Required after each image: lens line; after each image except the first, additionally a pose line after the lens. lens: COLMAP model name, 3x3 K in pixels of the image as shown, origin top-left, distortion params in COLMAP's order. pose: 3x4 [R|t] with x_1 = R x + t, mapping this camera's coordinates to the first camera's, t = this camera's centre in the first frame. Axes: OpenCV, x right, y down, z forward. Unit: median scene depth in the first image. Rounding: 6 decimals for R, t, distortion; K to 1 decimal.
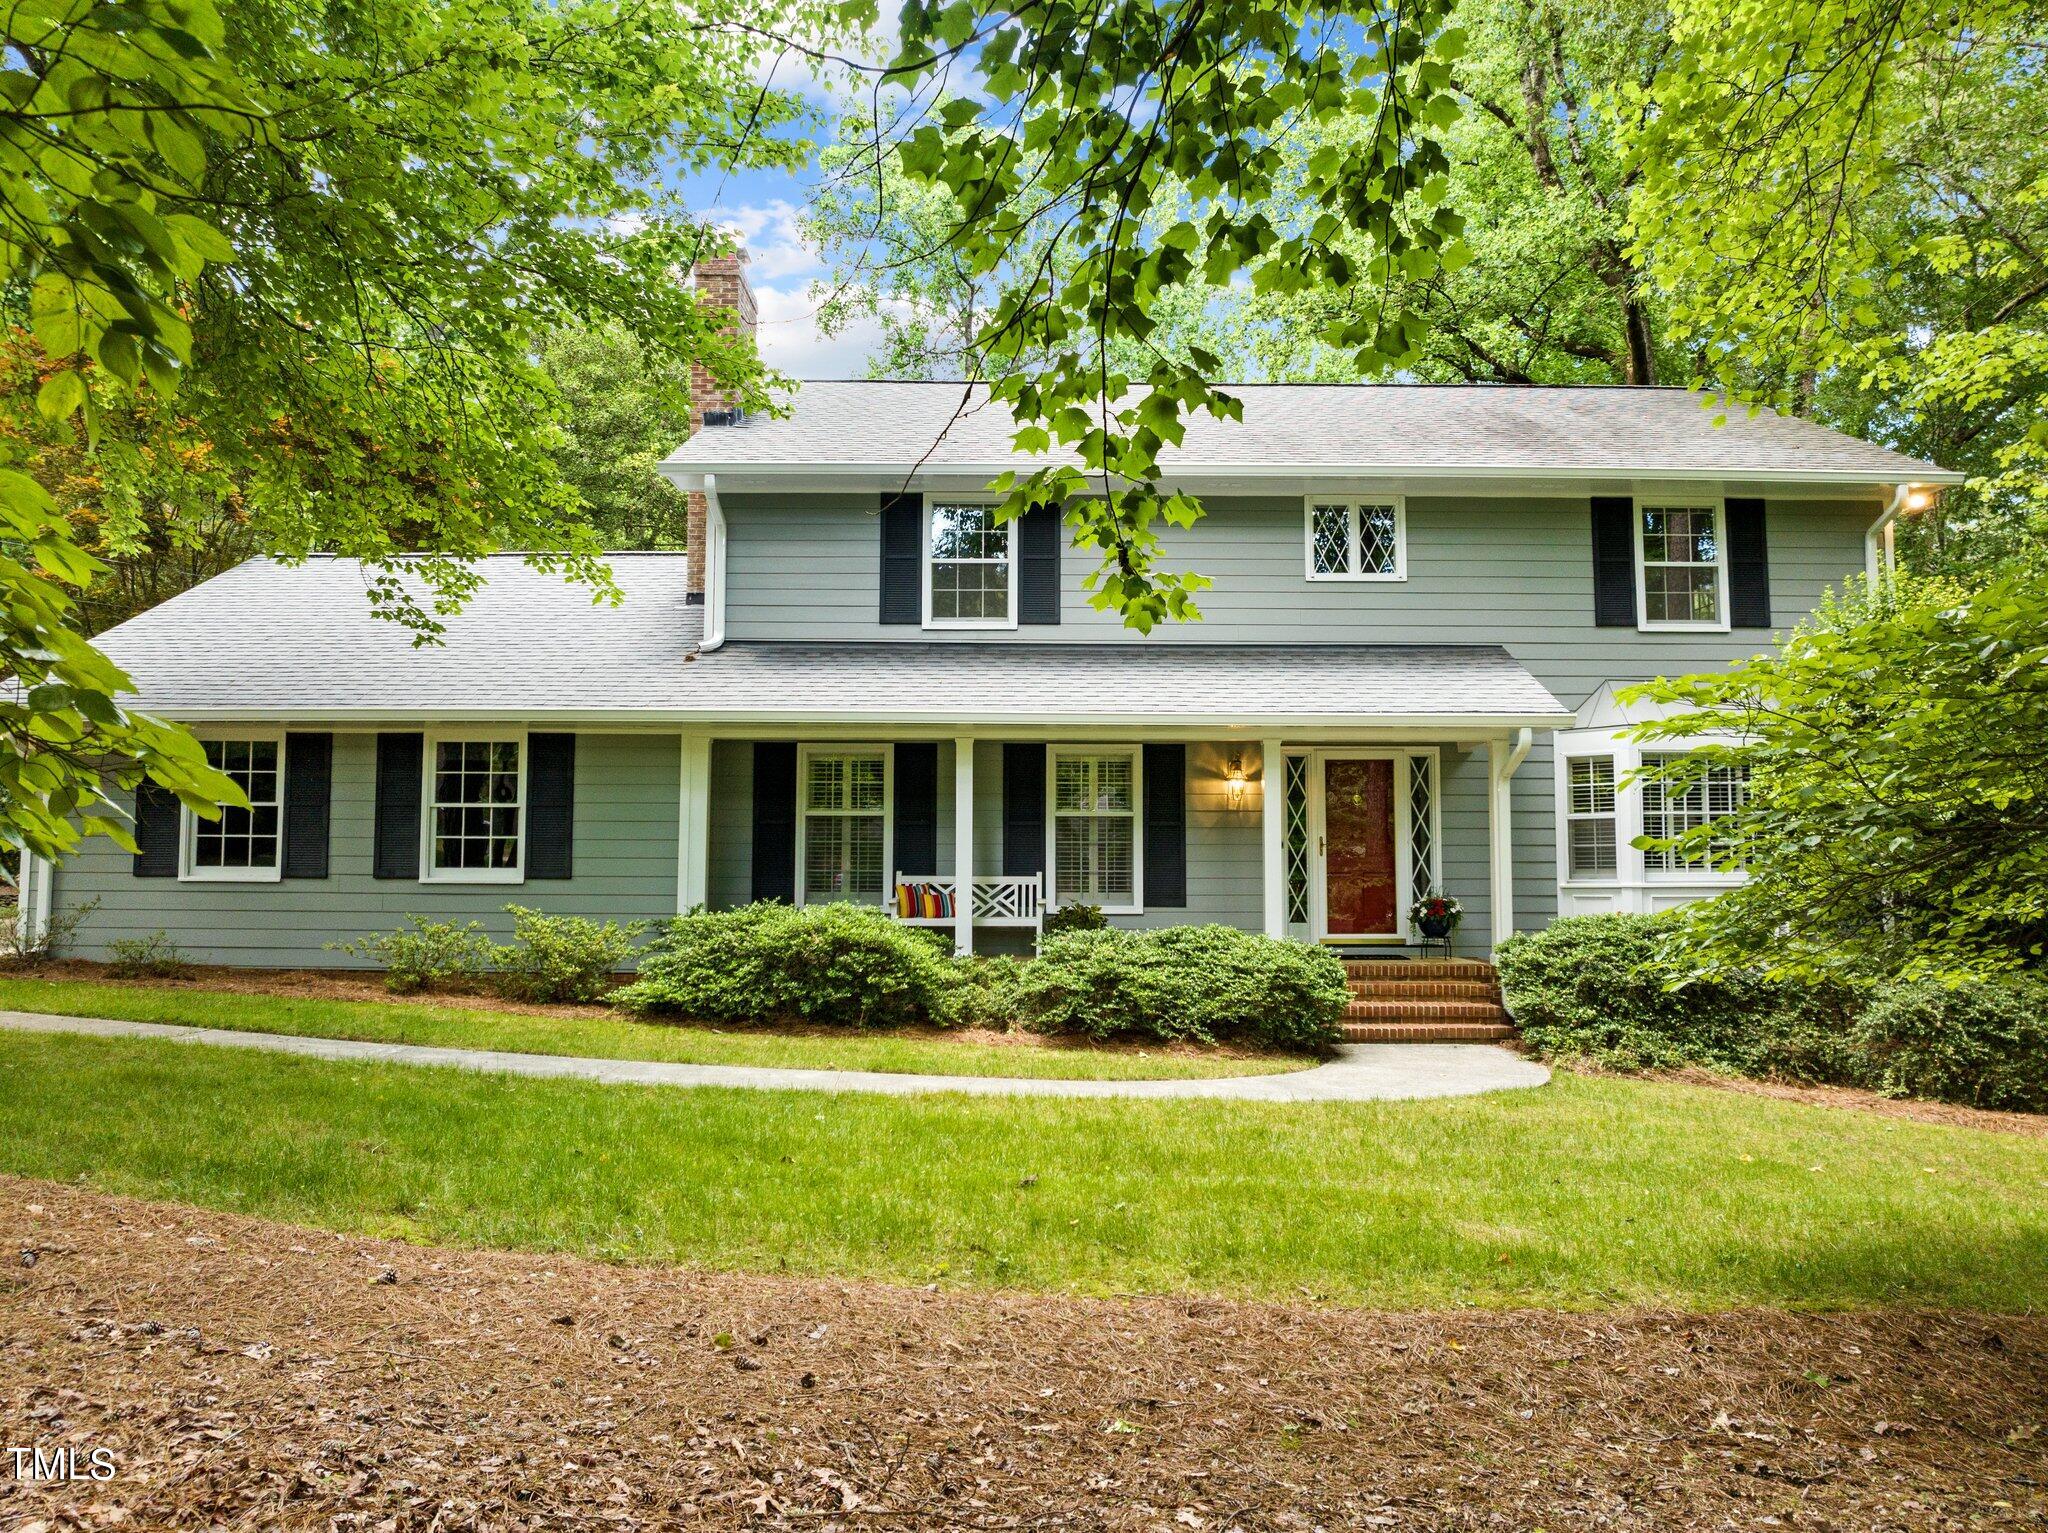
lens RADIAL K [[1499.4, 0, 1042.2], [0, 1499.4, 766.9], [0, 0, 1]] dist [-0.037910, 0.004974]
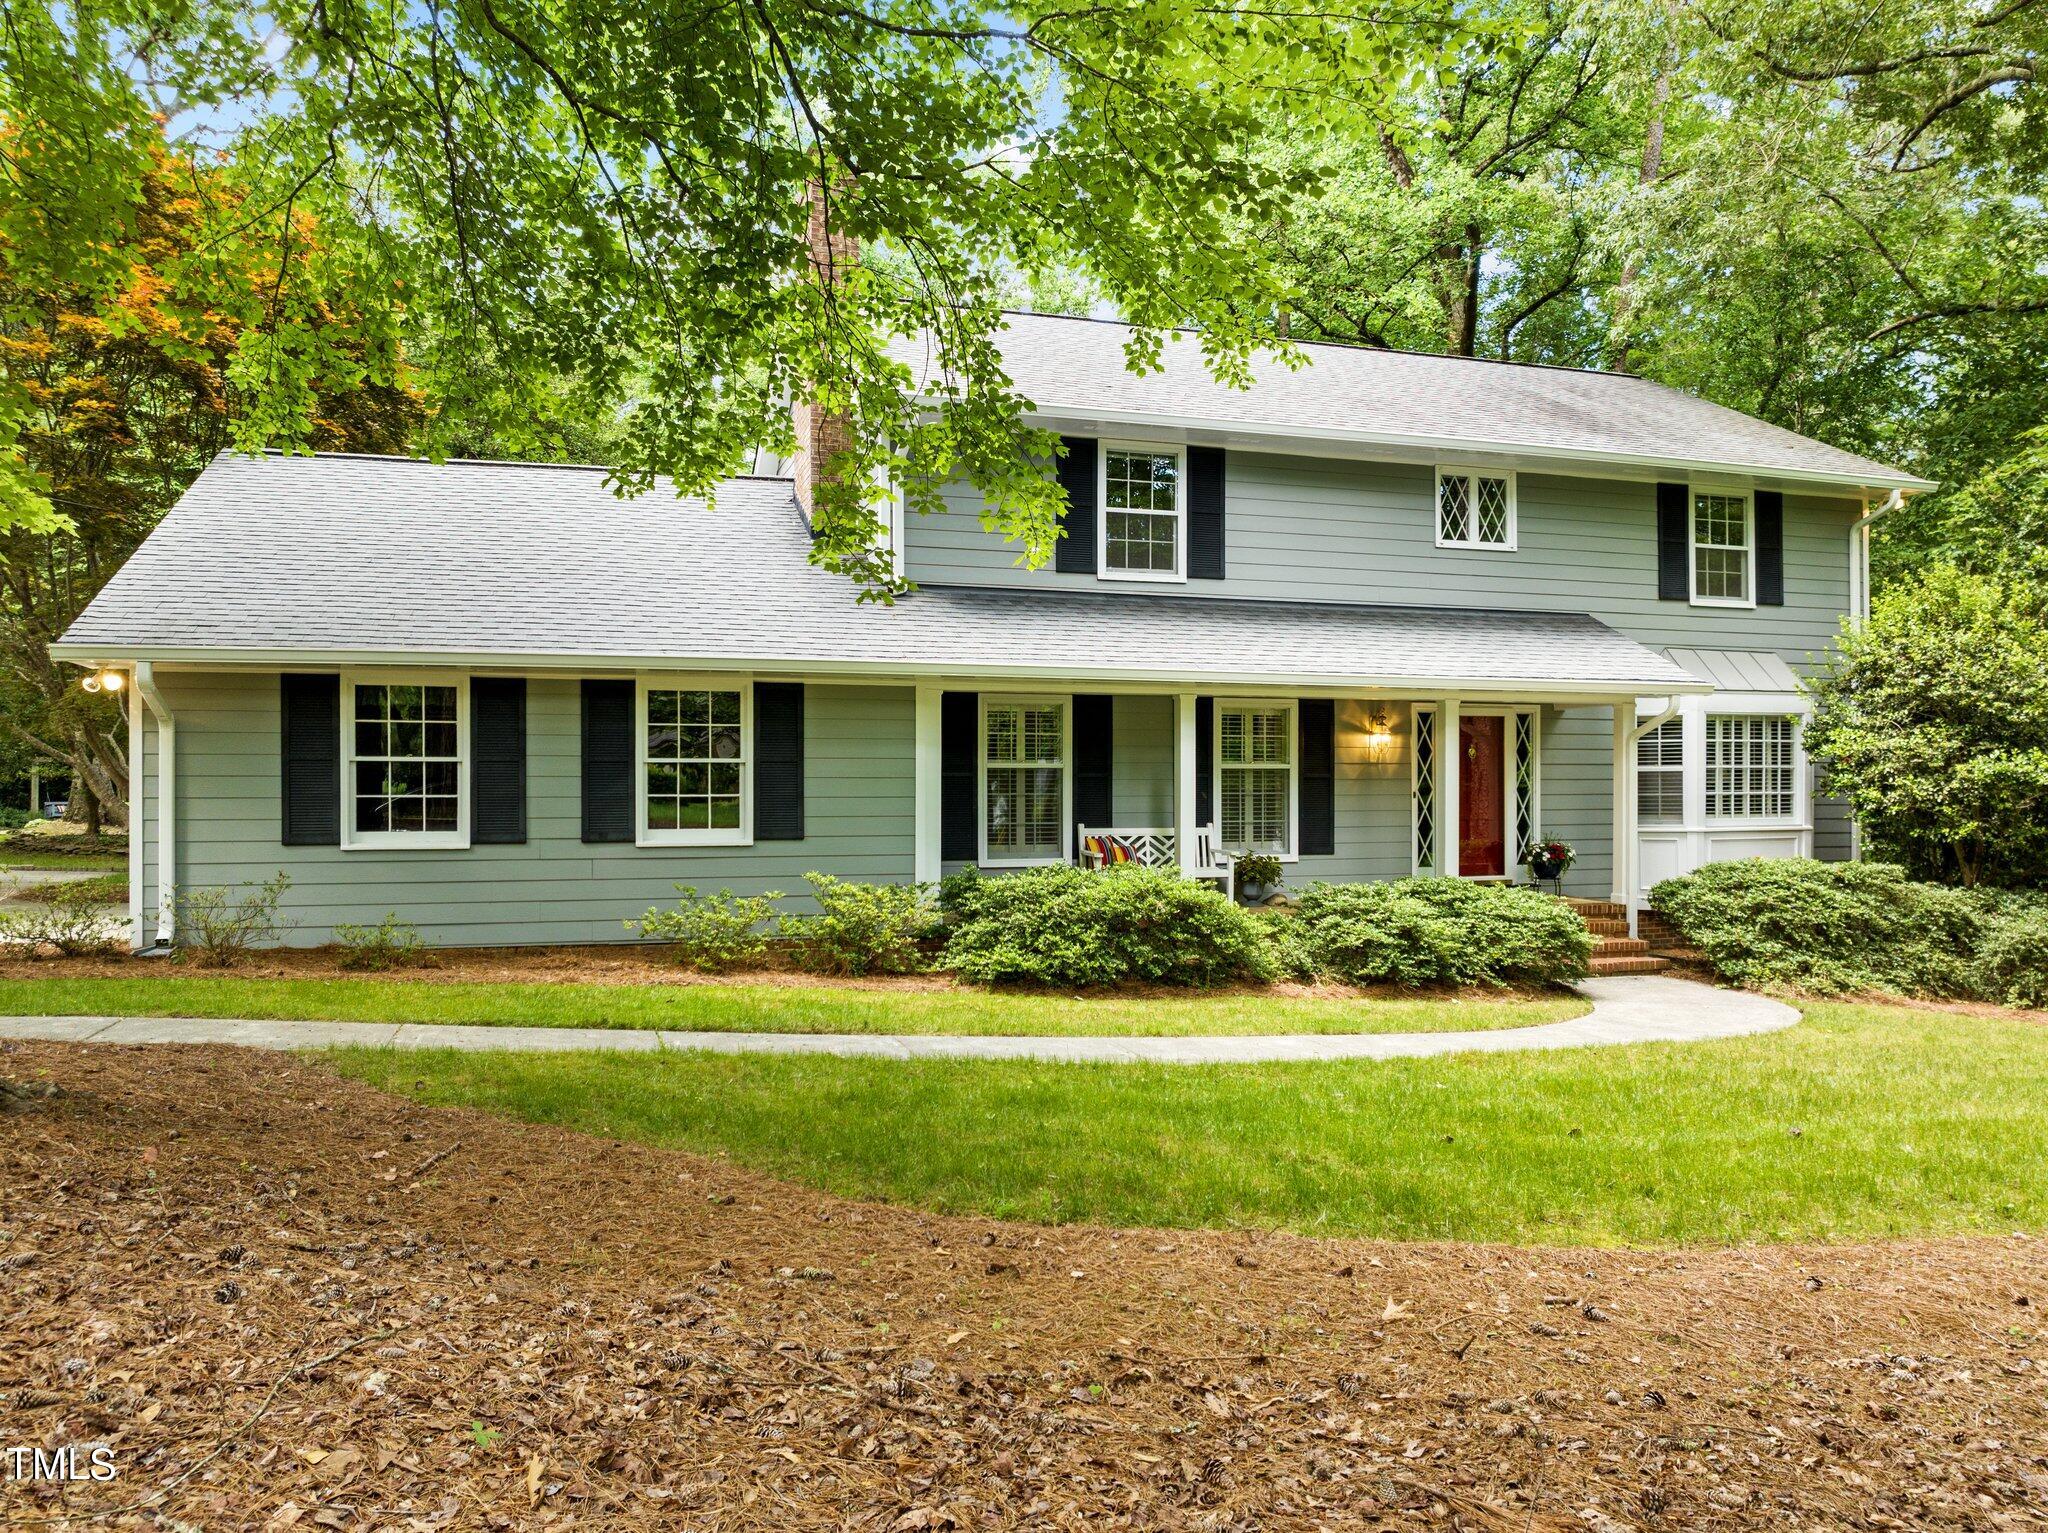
lens RADIAL K [[1499.4, 0, 1058.4], [0, 1499.4, 797.8], [0, 0, 1]] dist [-0.037910, 0.004974]
pose [[0.953853, -0.005789, 0.300218, -0.410675], [-0.018489, 0.996785, 0.077964, -0.025165], [-0.299704, -0.079917, 0.950679, 0.057036]]
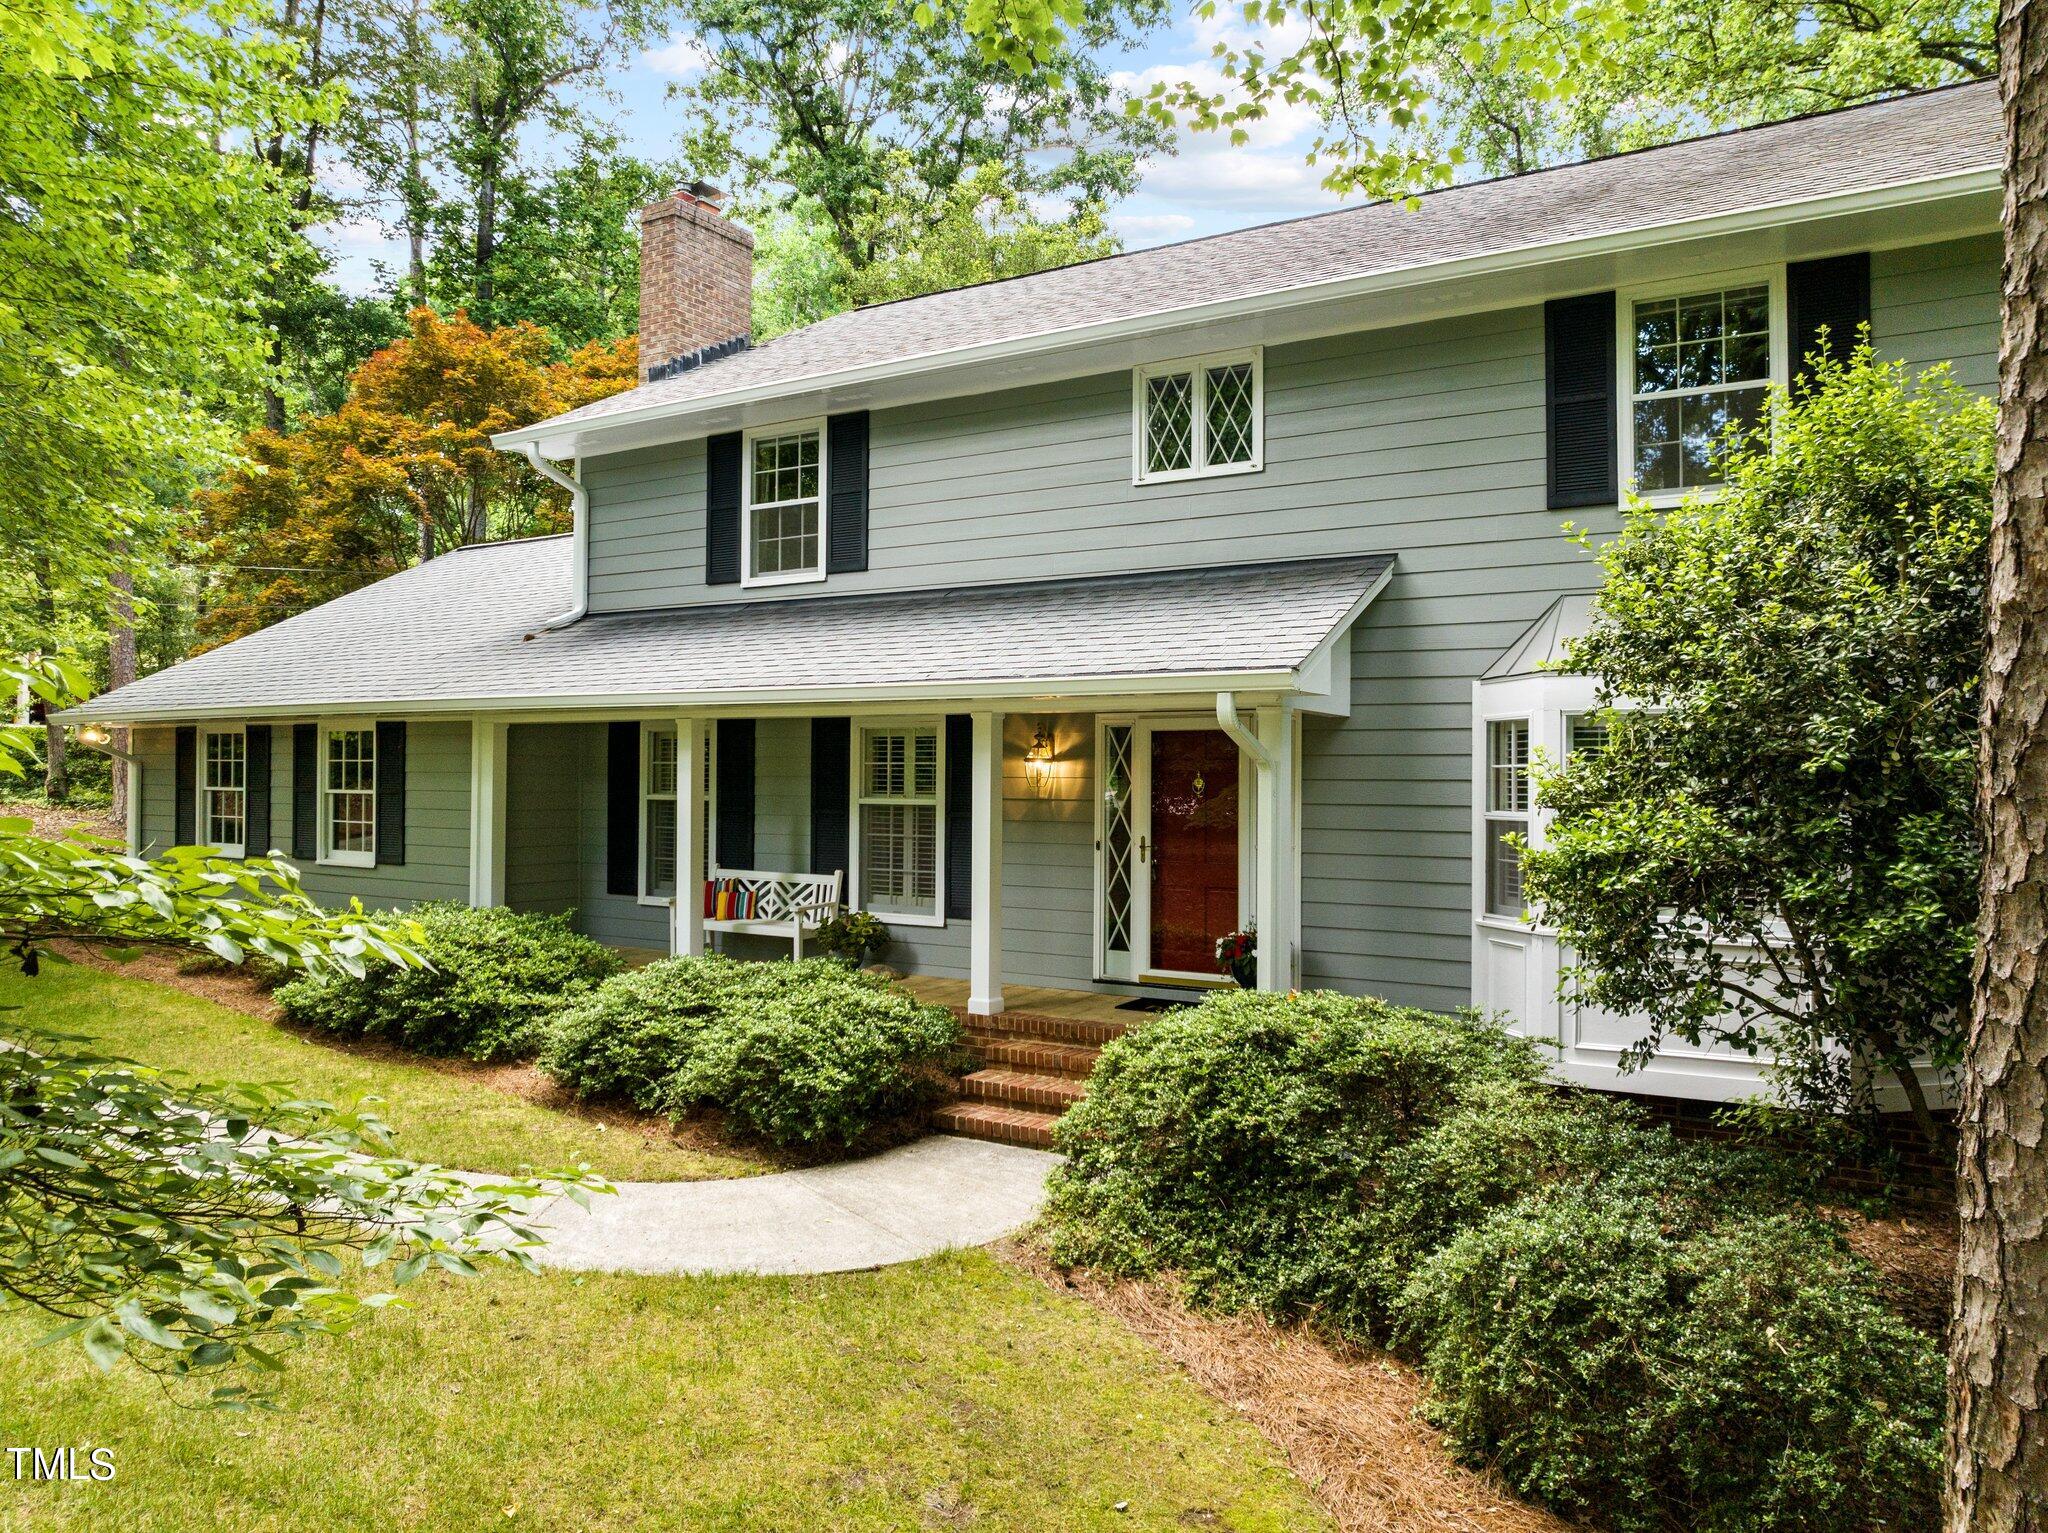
lens RADIAL K [[1499.4, 0, 1014.2], [0, 1499.4, 758.4], [0, 0, 1]] dist [-0.037910, 0.004974]
pose [[0.834291, -0.003598, -0.551313, 0.544702], [0.034901, 0.998318, 0.046300, -0.027979], [0.550219, -0.057869, 0.833013, 0.360659]]
